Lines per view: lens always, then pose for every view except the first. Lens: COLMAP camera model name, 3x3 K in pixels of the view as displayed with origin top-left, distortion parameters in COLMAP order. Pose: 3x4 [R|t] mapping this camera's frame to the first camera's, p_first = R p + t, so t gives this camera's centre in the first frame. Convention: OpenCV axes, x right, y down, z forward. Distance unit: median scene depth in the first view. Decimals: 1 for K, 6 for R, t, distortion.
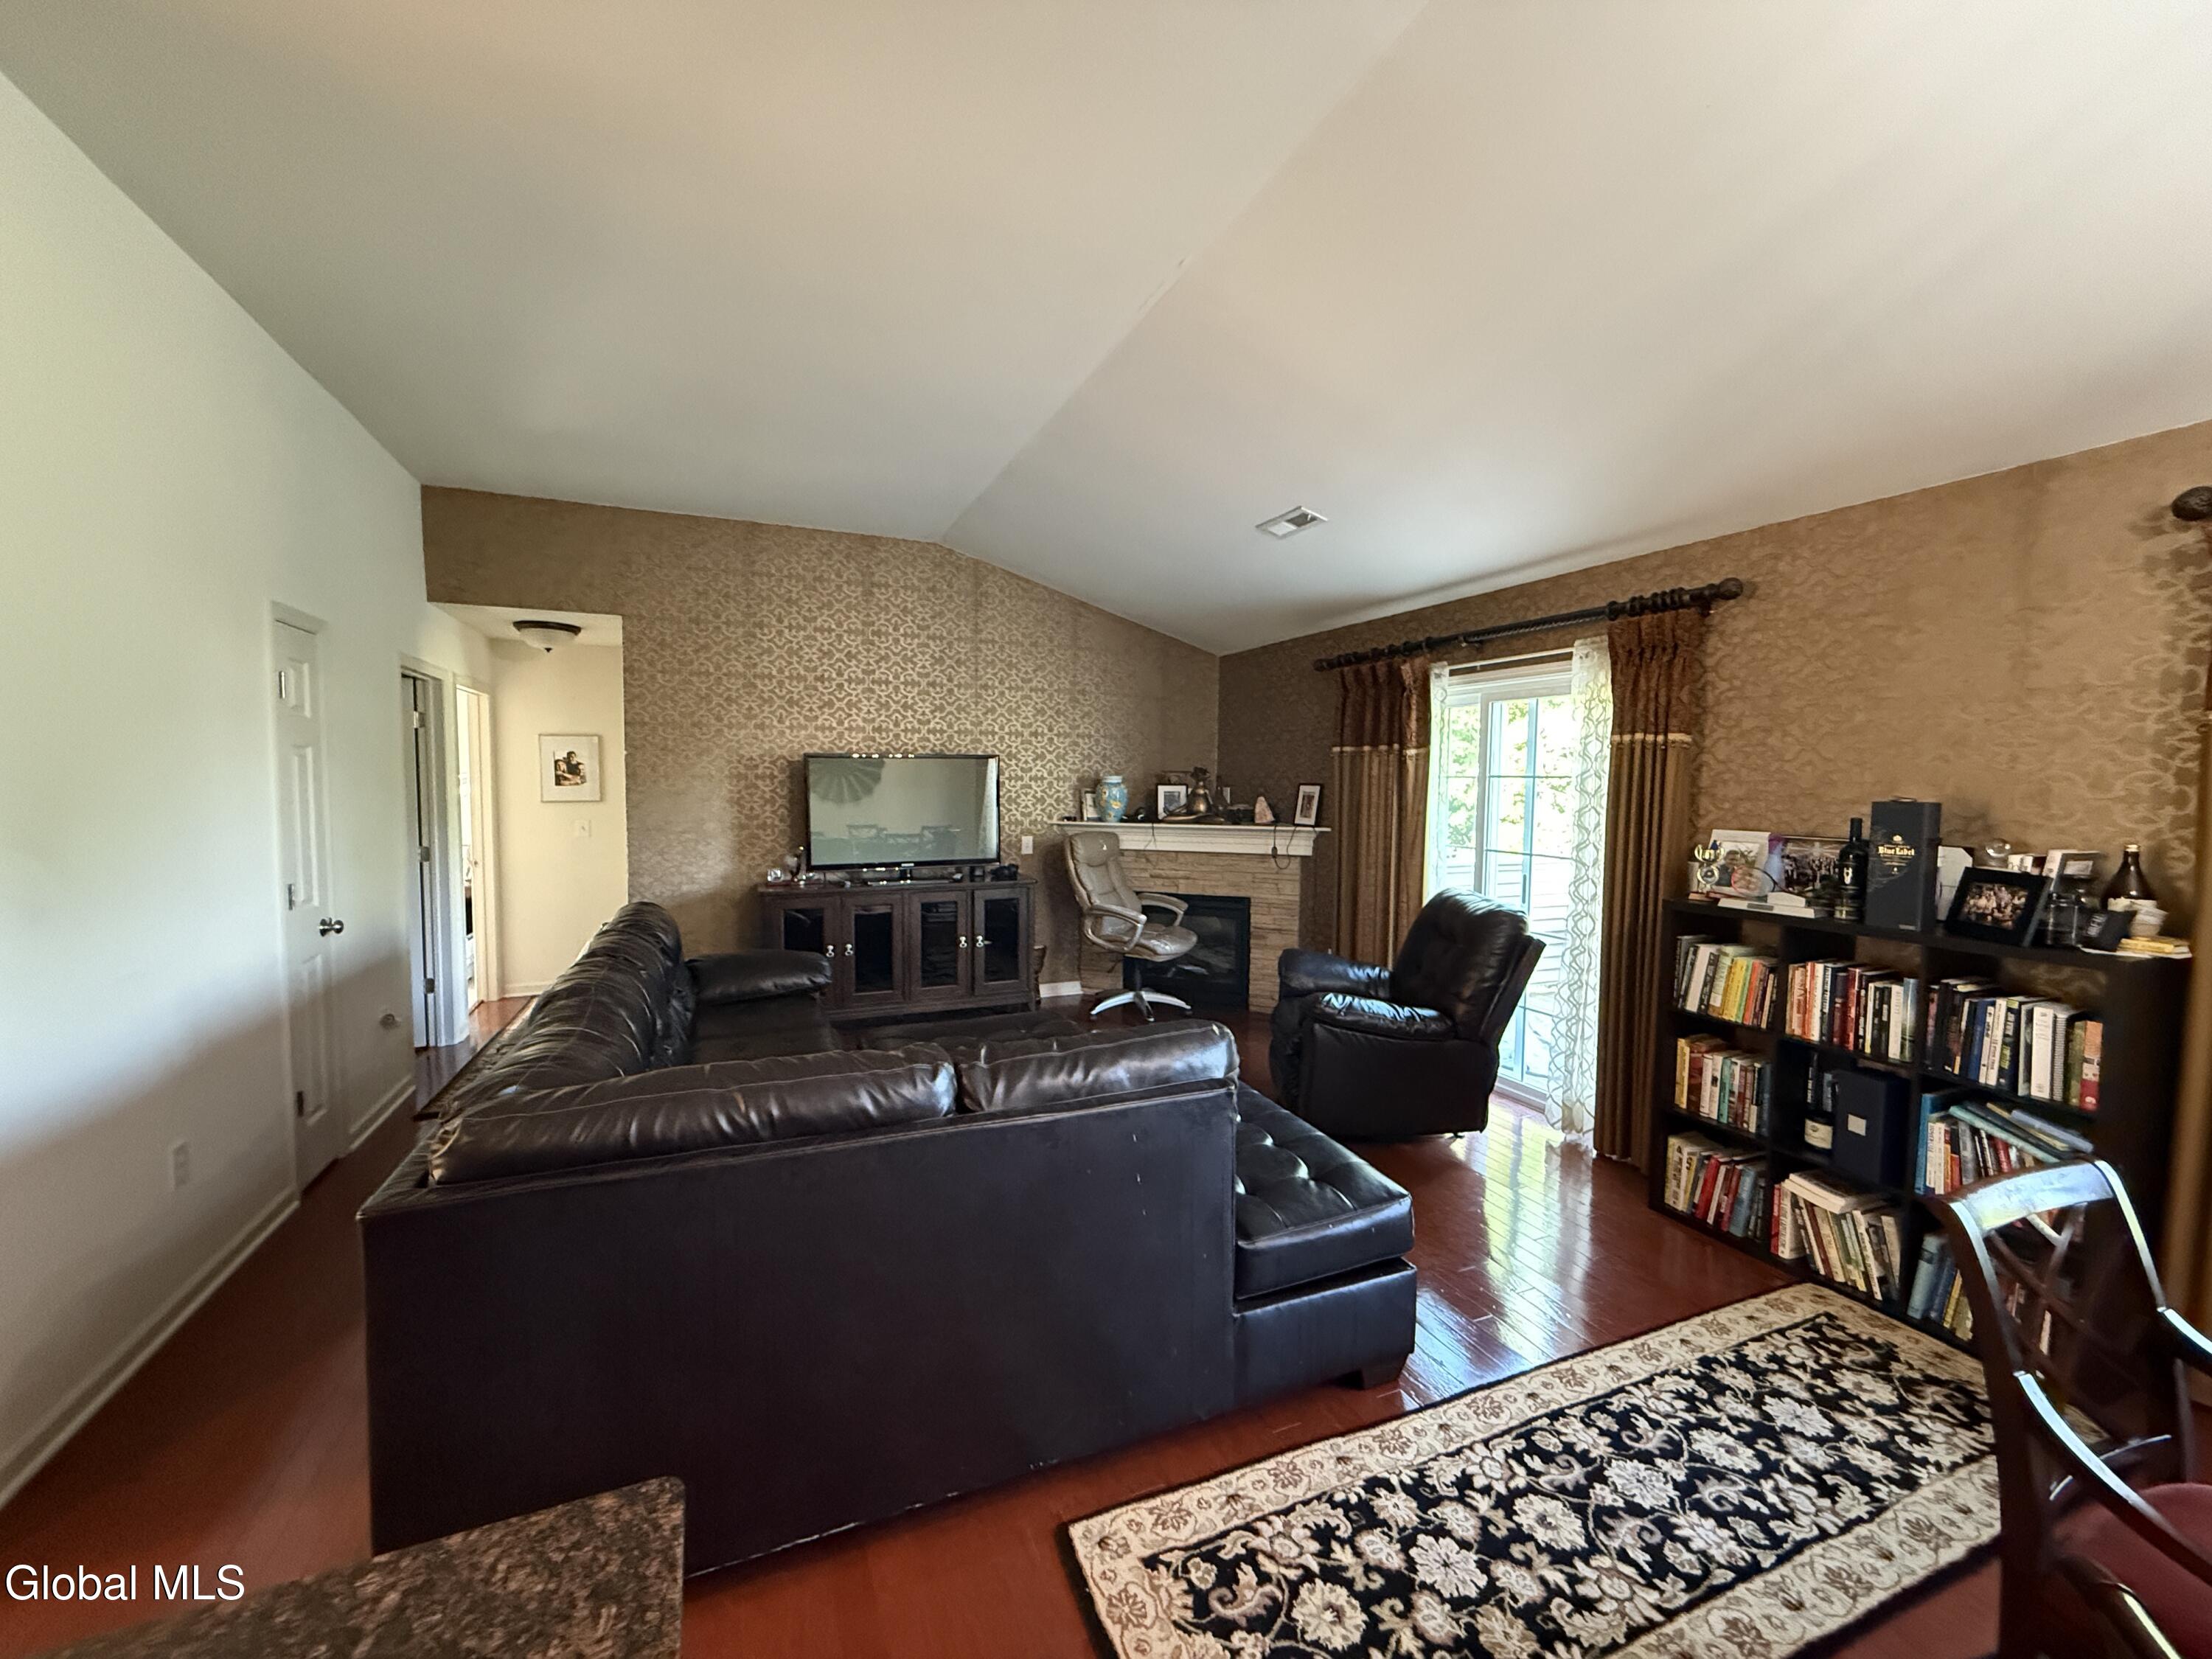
lens RADIAL K [[883.0, 0, 1099.7], [0, 883.0, 830.5], [0, 0, 1]] dist [0.001091, -0.000504]
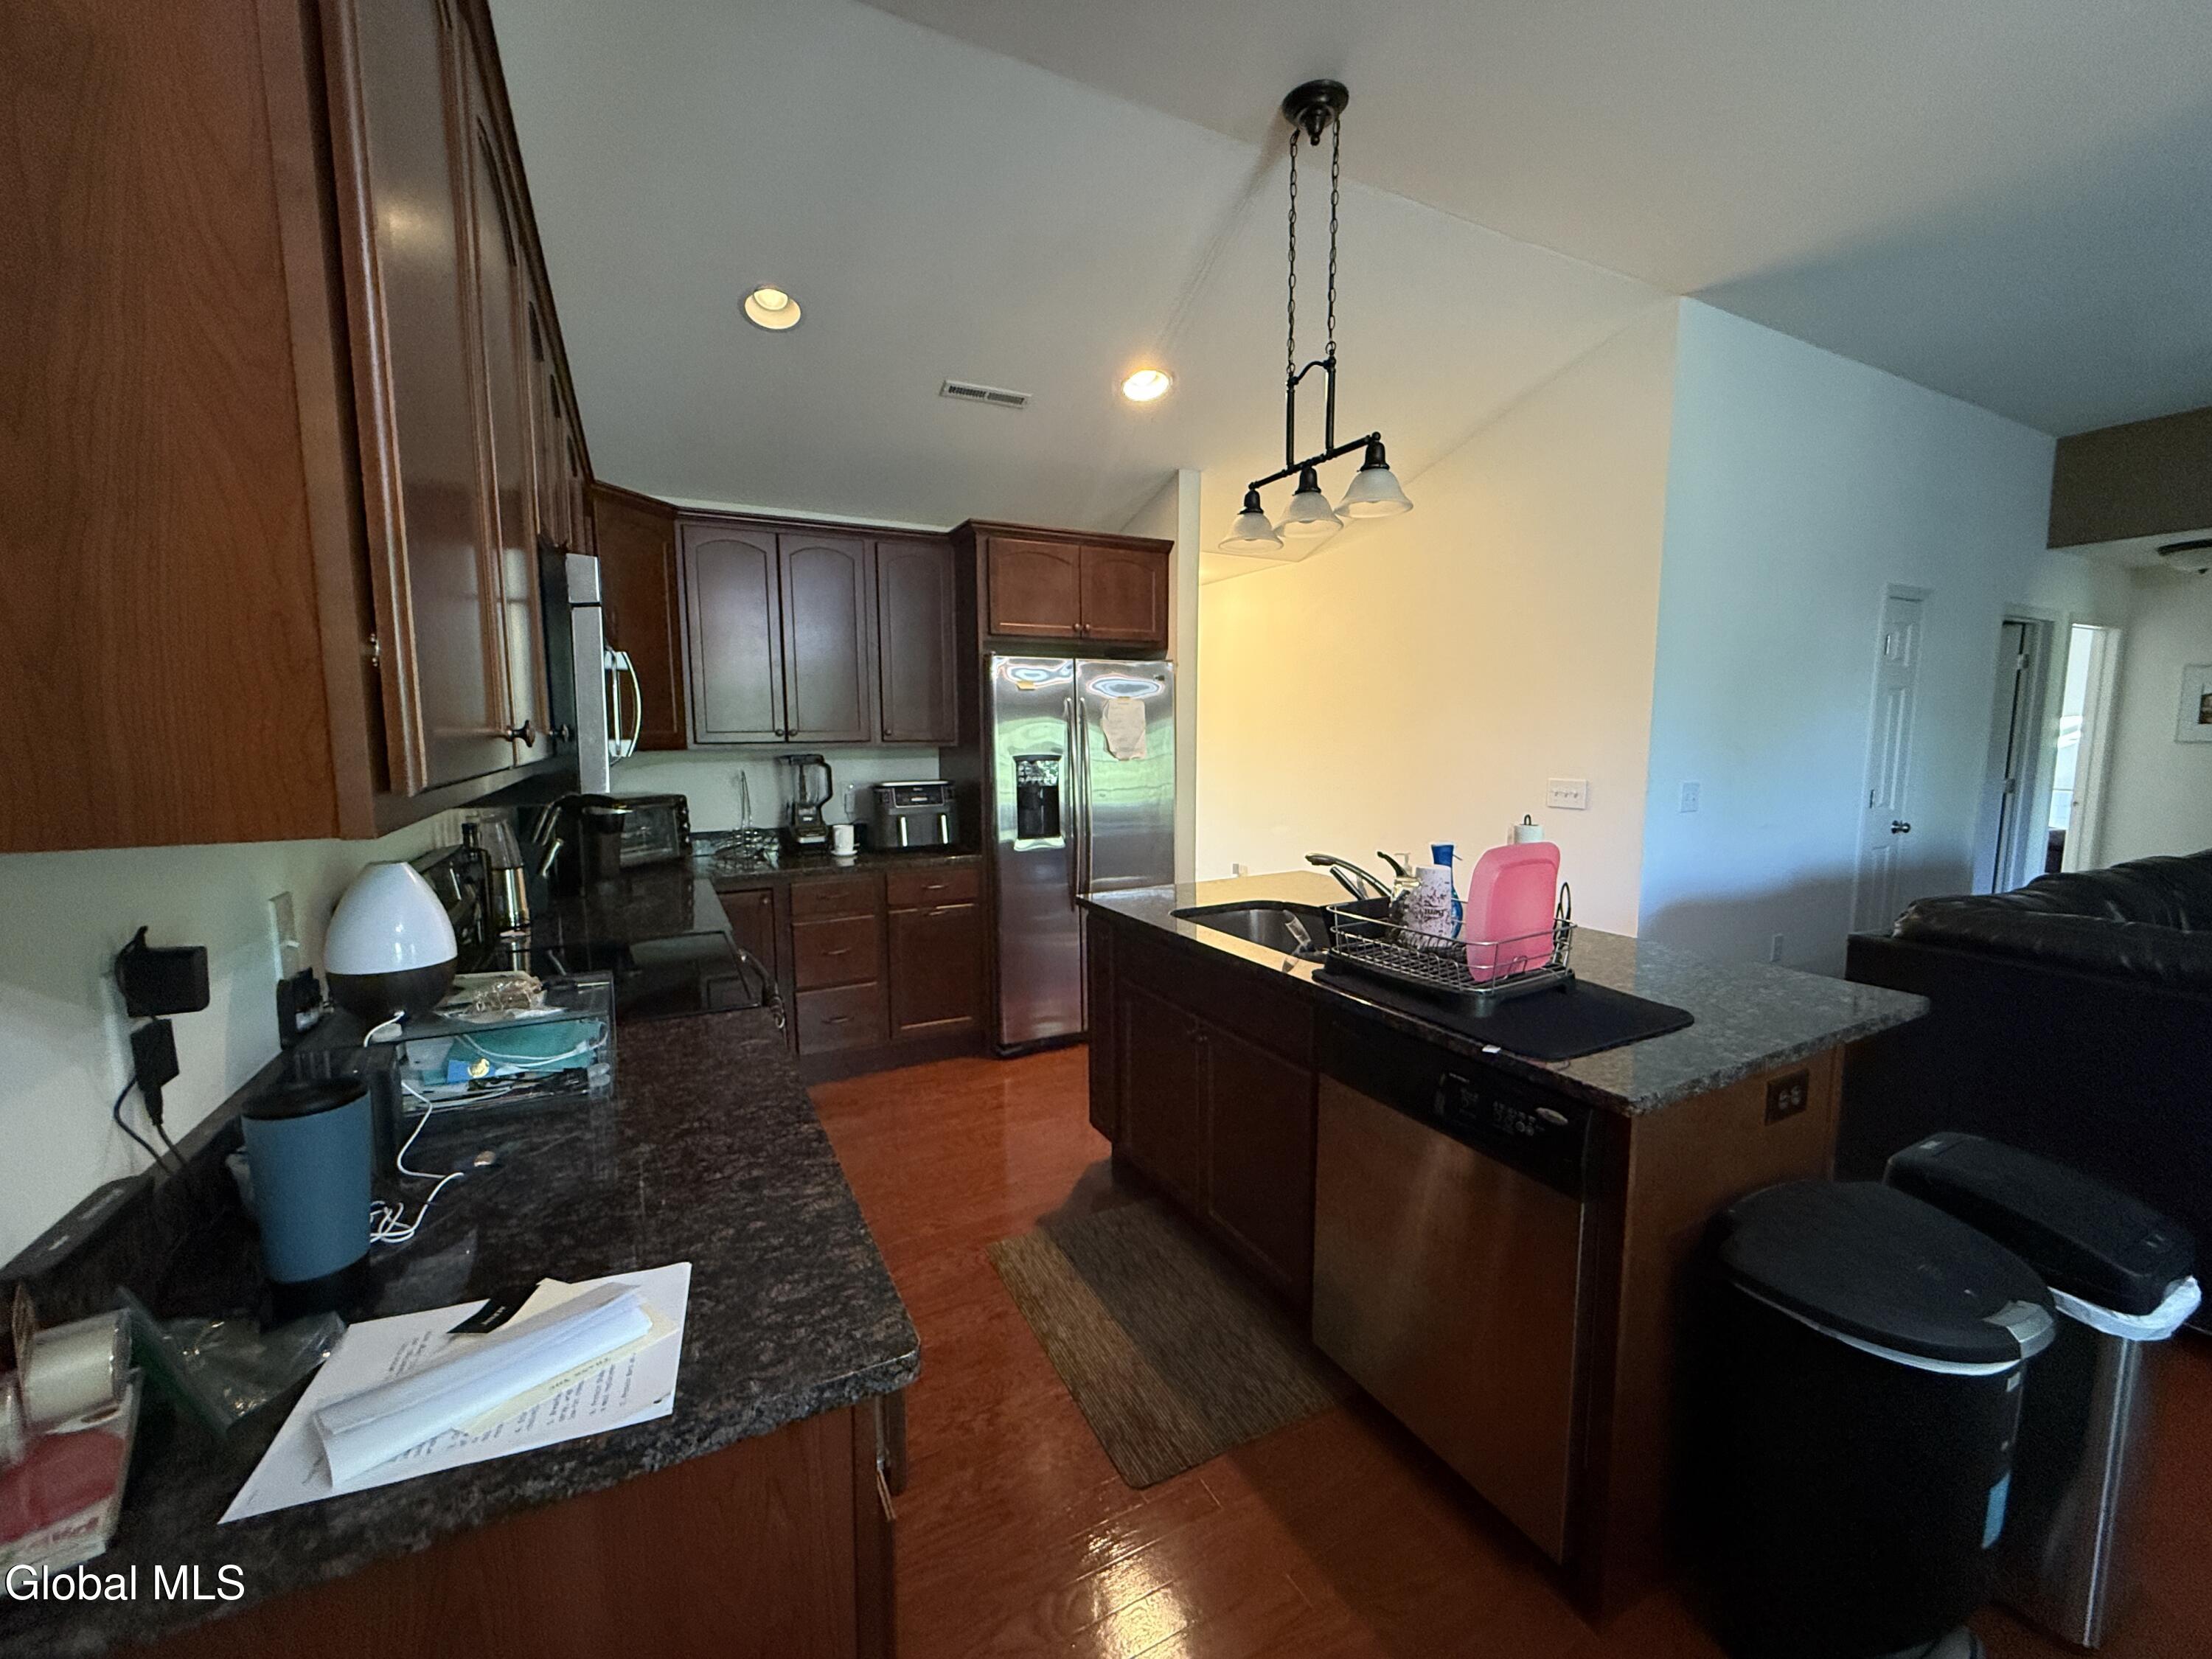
lens RADIAL K [[883.0, 0, 1099.7], [0, 883.0, 830.5], [0, 0, 1]] dist [0.001091, -0.000504]
pose [[0.072552, 0.103284, -0.992002, 0.423927], [-0.053520, 0.993594, 0.099536, 0.056879], [0.995928, 0.045871, 0.077615, -0.351805]]
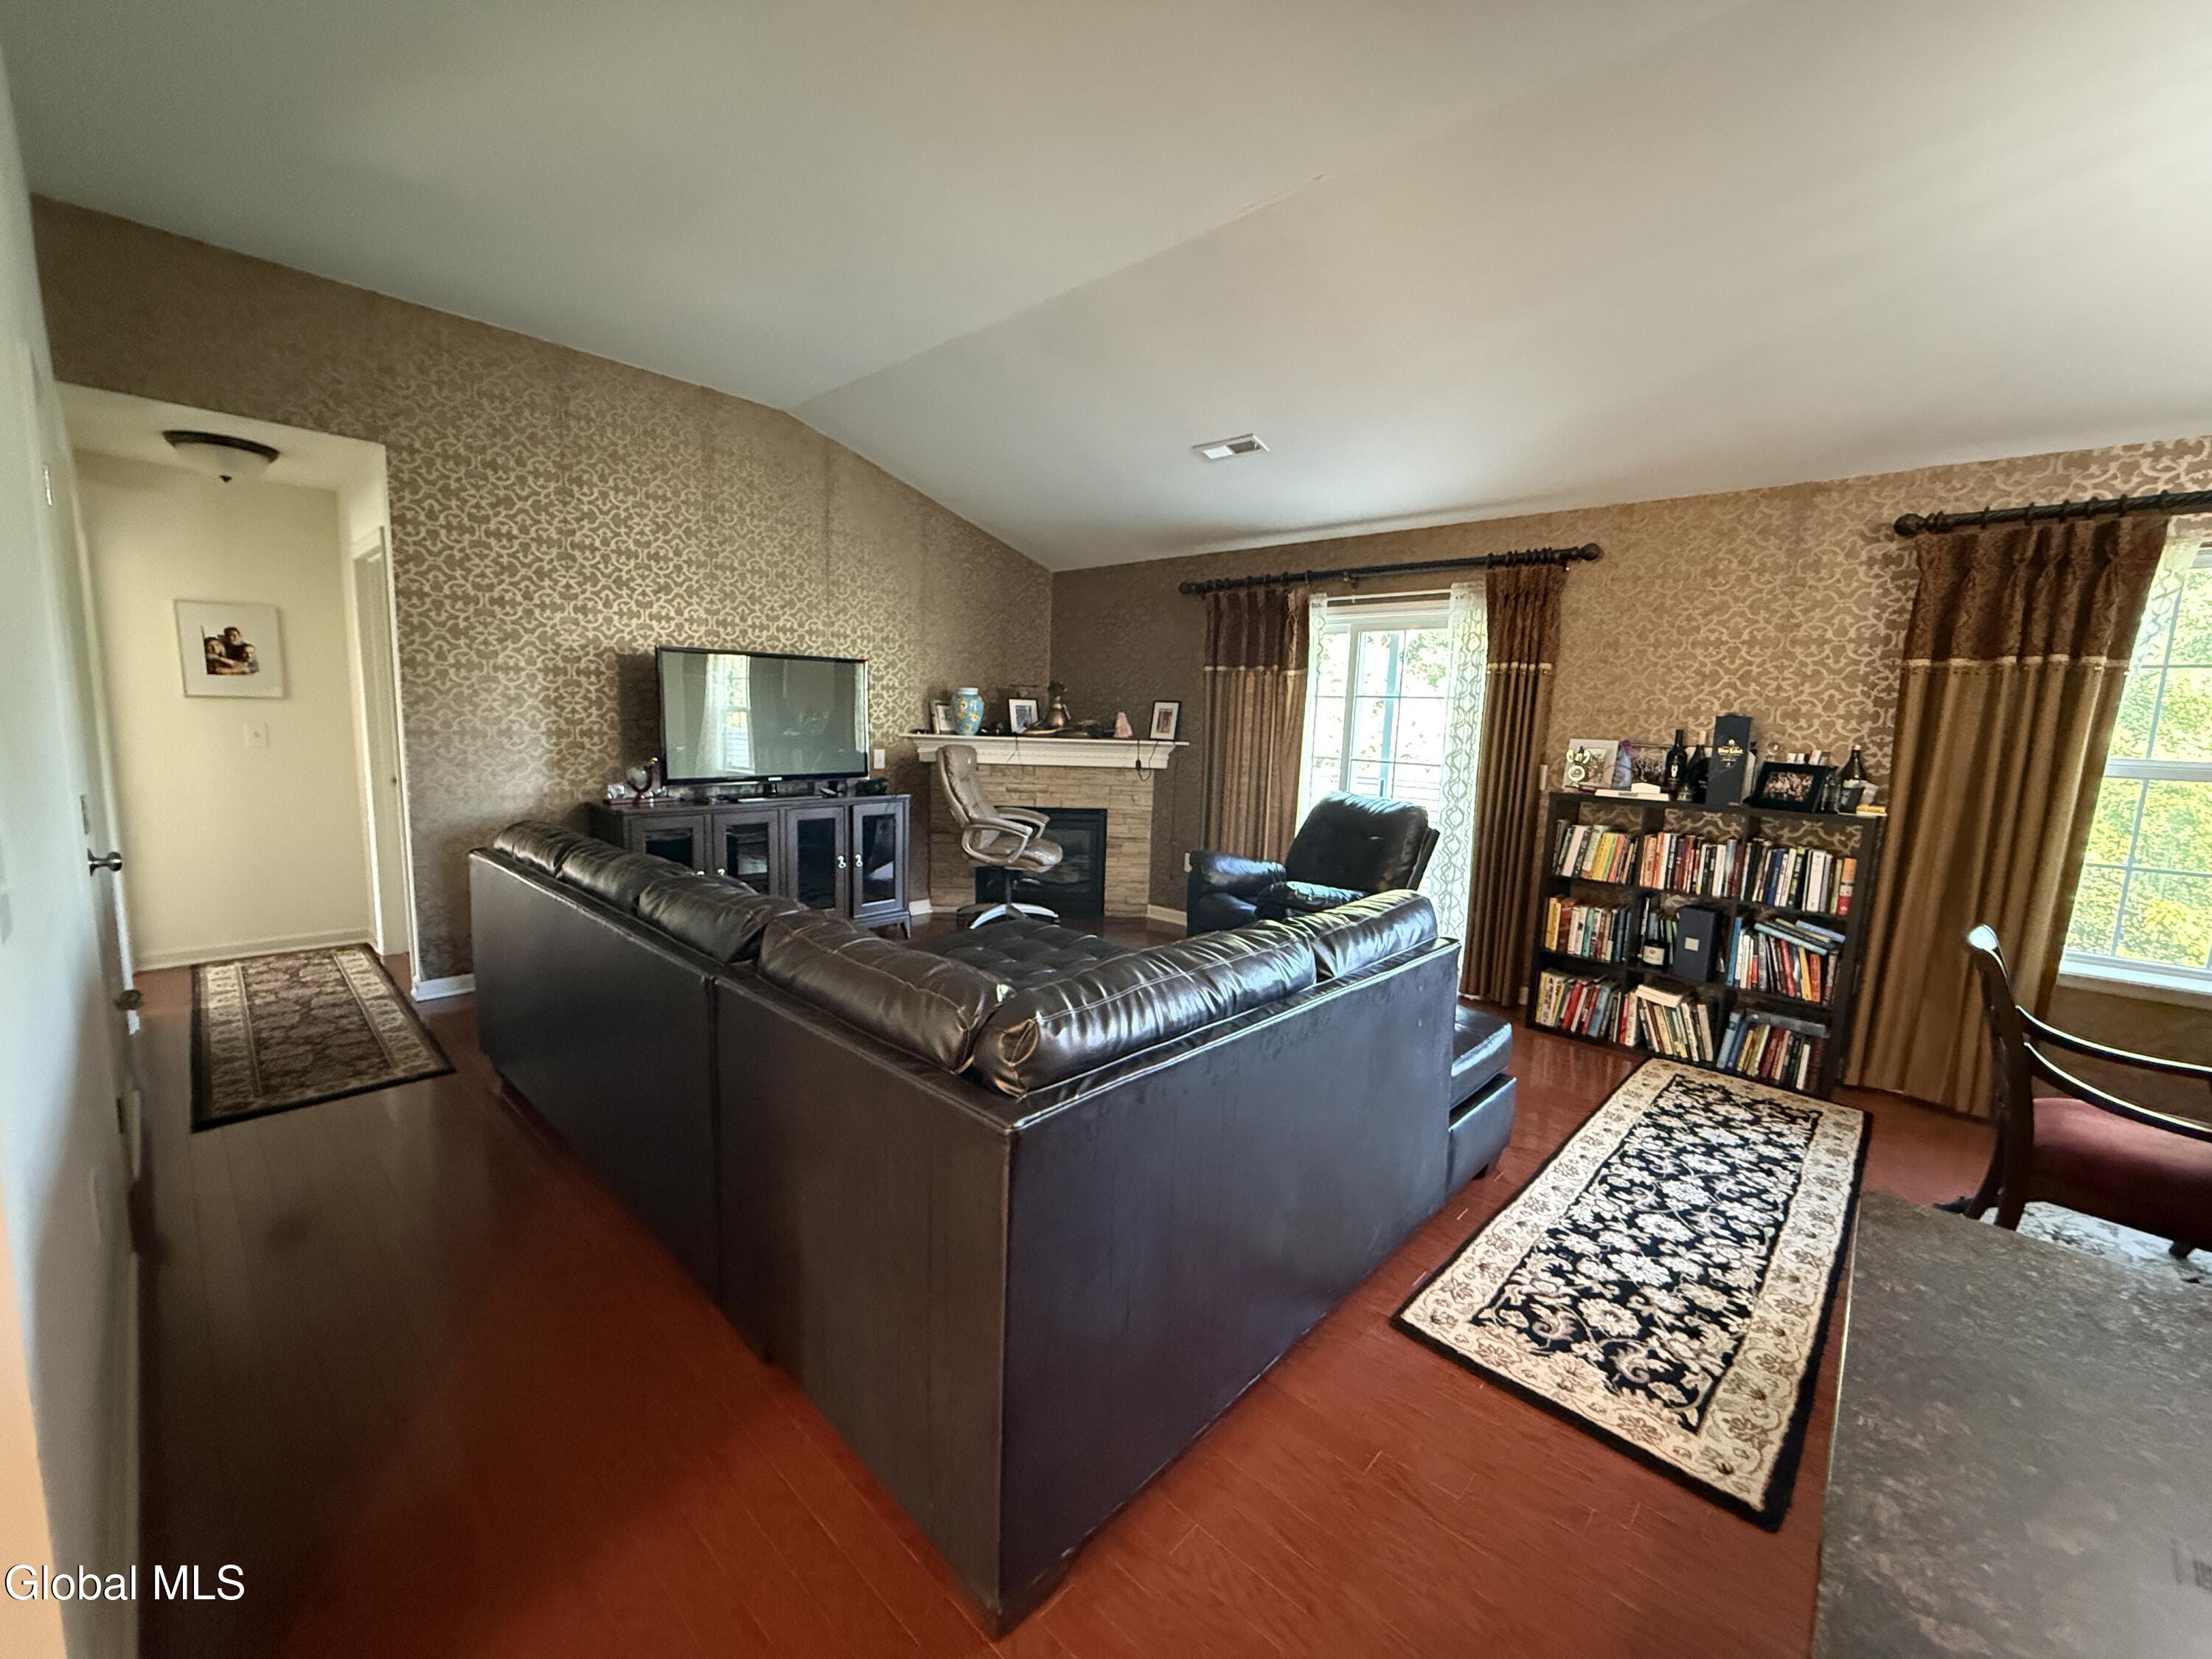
lens RADIAL K [[883.0, 0, 1099.7], [0, 883.0, 830.5], [0, 0, 1]] dist [0.001091, -0.000504]
pose [[0.914133, -0.030302, 0.404281, -0.542779], [-0.002587, 0.996746, 0.080561, 0.035064], [-0.405407, -0.074689, 0.911080, 0.093862]]
